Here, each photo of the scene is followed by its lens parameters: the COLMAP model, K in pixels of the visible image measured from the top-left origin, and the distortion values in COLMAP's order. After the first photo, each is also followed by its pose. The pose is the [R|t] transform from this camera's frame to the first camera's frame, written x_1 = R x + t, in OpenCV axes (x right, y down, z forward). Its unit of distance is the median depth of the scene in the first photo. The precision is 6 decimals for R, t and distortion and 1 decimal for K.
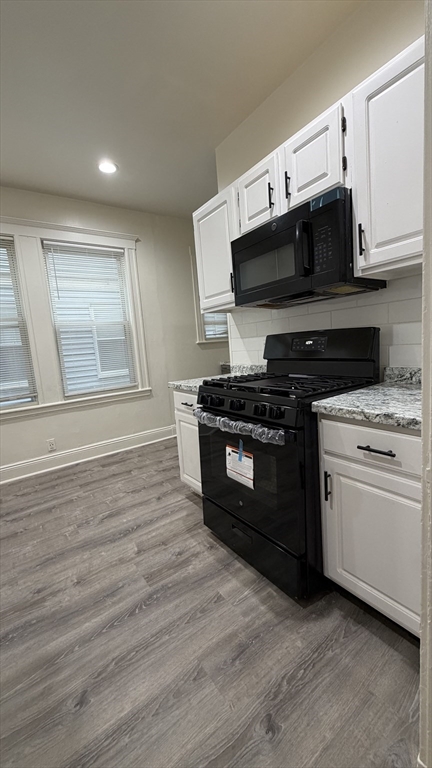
lens RADIAL K [[306.6, 0, 214.3], [0, 306.6, 384.3], [0, 0, 1]] dist [0.001165, 0.000229]
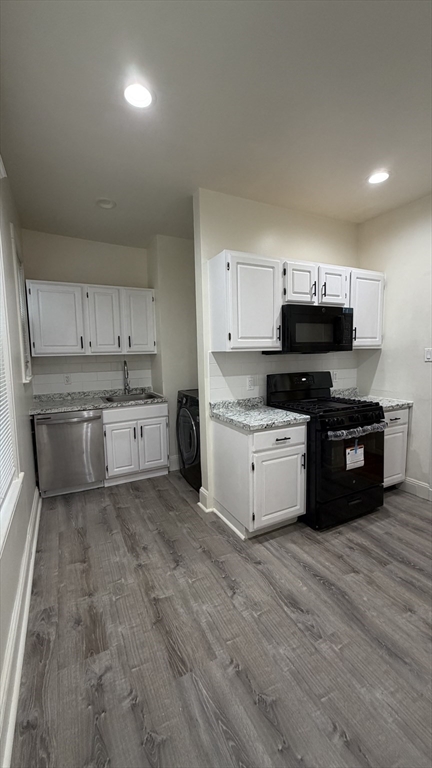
lens RADIAL K [[306.6, 0, 217.5], [0, 306.6, 384.6], [0, 0, 1]] dist [0.001165, 0.000229]
pose [[0.144042, -0.032422, 0.989040, -1.288596], [0.138961, 0.990222, 0.012223, -0.182682], [-0.979766, 0.135678, 0.147139, 1.153124]]
